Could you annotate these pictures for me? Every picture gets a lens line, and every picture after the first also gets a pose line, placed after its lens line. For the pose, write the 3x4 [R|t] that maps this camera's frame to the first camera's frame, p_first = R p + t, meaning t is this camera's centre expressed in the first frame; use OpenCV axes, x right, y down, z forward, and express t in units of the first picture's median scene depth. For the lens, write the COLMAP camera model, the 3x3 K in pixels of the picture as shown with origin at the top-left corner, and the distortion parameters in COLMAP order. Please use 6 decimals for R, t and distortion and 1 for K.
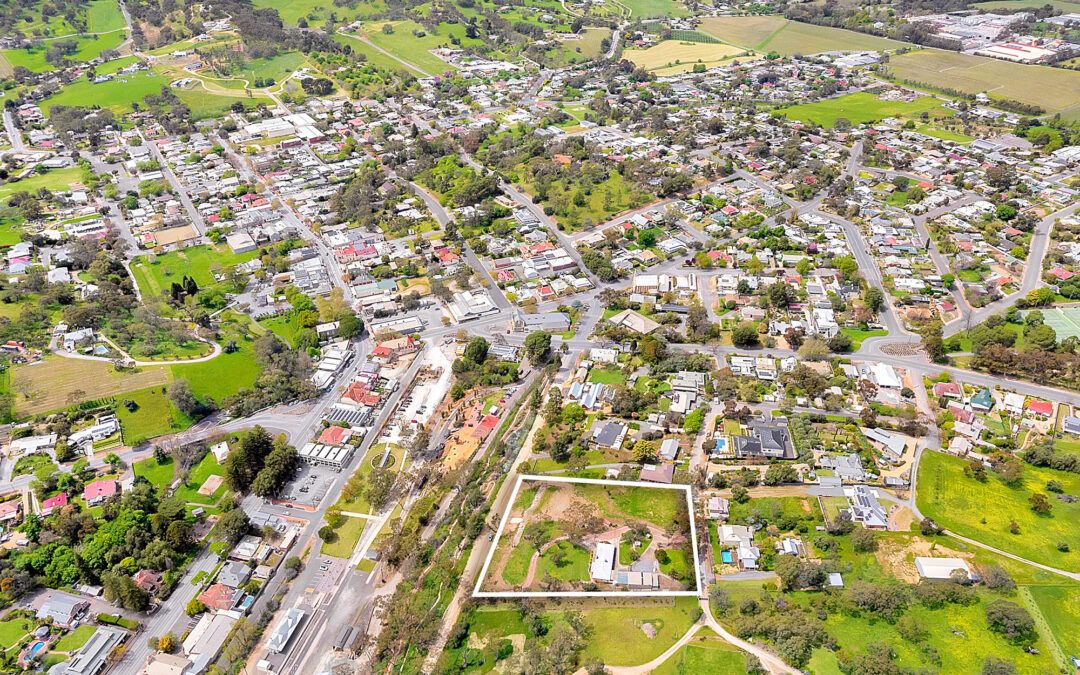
lens RADIAL K [[784.3, 0, 541.4], [0, 784.3, 349.0], [0, 0, 1]] dist [-0.067249, 0.055979]
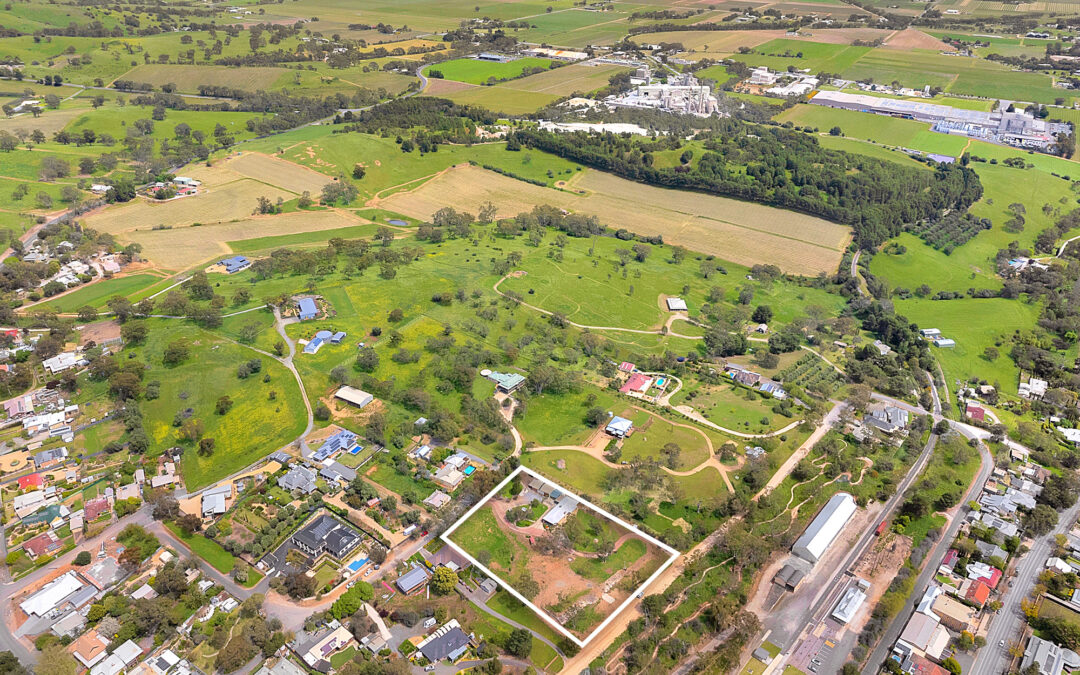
lens RADIAL K [[784.3, 0, 541.4], [0, 784.3, 349.0], [0, 0, 1]] dist [-0.067249, 0.055979]
pose [[-0.894657, -0.232782, 0.381316, -0.189391], [0.242770, 0.463191, 0.852360, -0.562477], [-0.375036, 0.855142, -0.357884, 0.854196]]
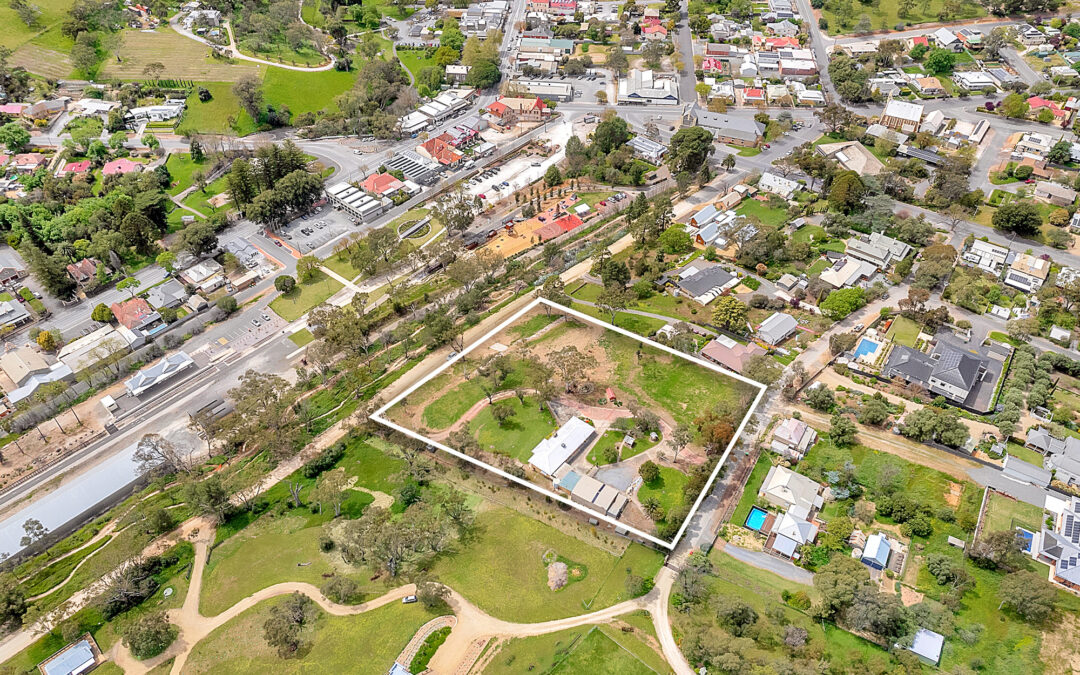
lens RADIAL K [[784.3, 0, 541.4], [0, 784.3, 349.0], [0, 0, 1]] dist [-0.067249, 0.055979]
pose [[0.882786, 0.327273, -0.337018, 0.174645], [-0.266685, 0.939725, 0.213998, 0.051925], [0.386740, -0.099037, 0.916855, 0.307361]]
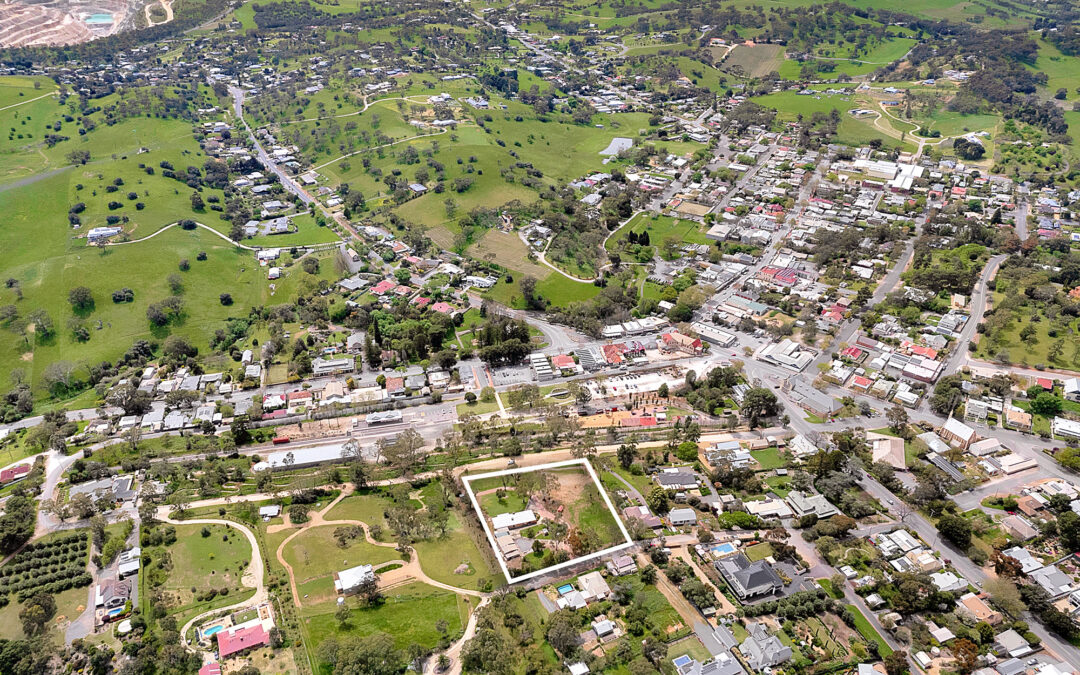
lens RADIAL K [[784.3, 0, 541.4], [0, 784.3, 349.0], [0, 0, 1]] dist [-0.067249, 0.055979]
pose [[0.470933, 0.451951, -0.757603, 0.582045], [-0.493004, 0.847003, 0.198827, -0.120536], [0.731552, 0.279868, 0.621695, 0.192509]]
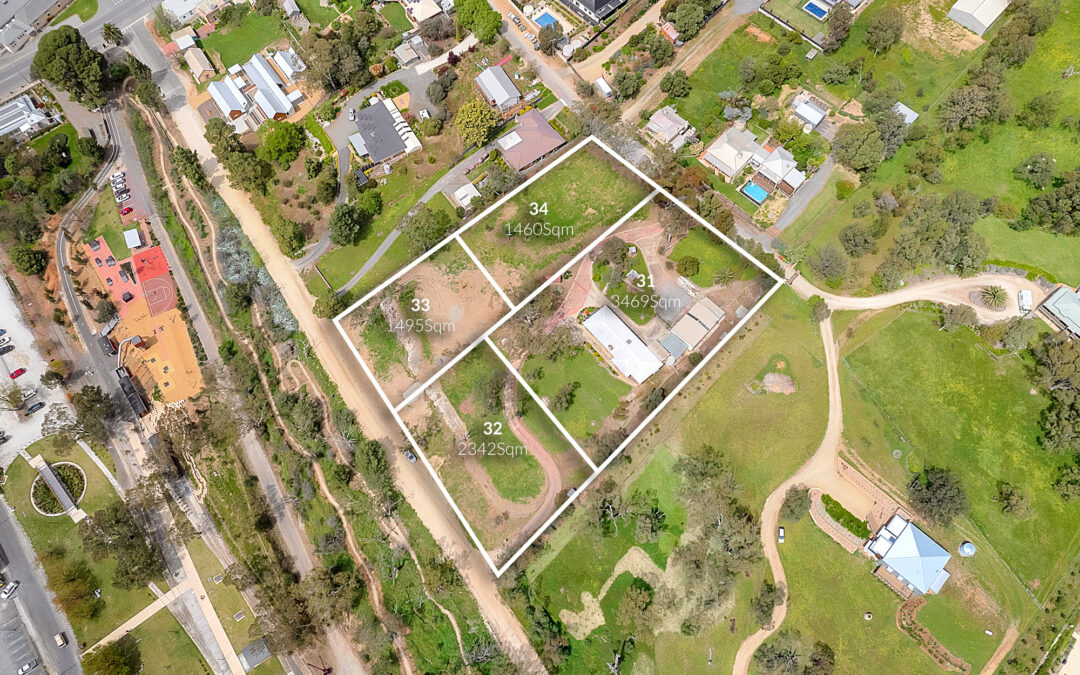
lens RADIAL K [[784.3, 0, 541.4], [0, 784.3, 349.0], [0, 0, 1]] dist [-0.067249, 0.055979]
pose [[0.635526, -0.714194, 0.293315, -0.083646], [0.428026, 0.642088, 0.636016, -0.068679], [-0.642573, -0.278658, 0.713758, 0.454151]]
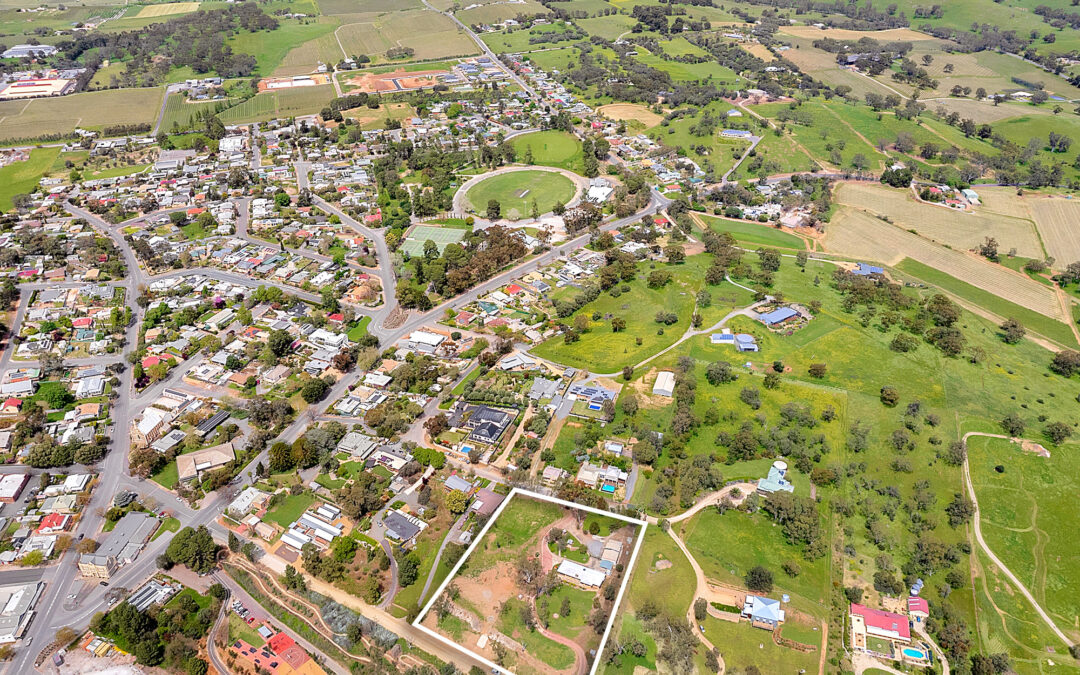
lens RADIAL K [[784.3, 0, 541.4], [0, 784.3, 349.0], [0, 0, 1]] dist [-0.067249, 0.055979]
pose [[0.259988, -0.505009, 0.823026, -0.435456], [0.532318, 0.786082, 0.314185, -0.211945], [-0.805633, 0.356427, 0.473197, 0.323723]]
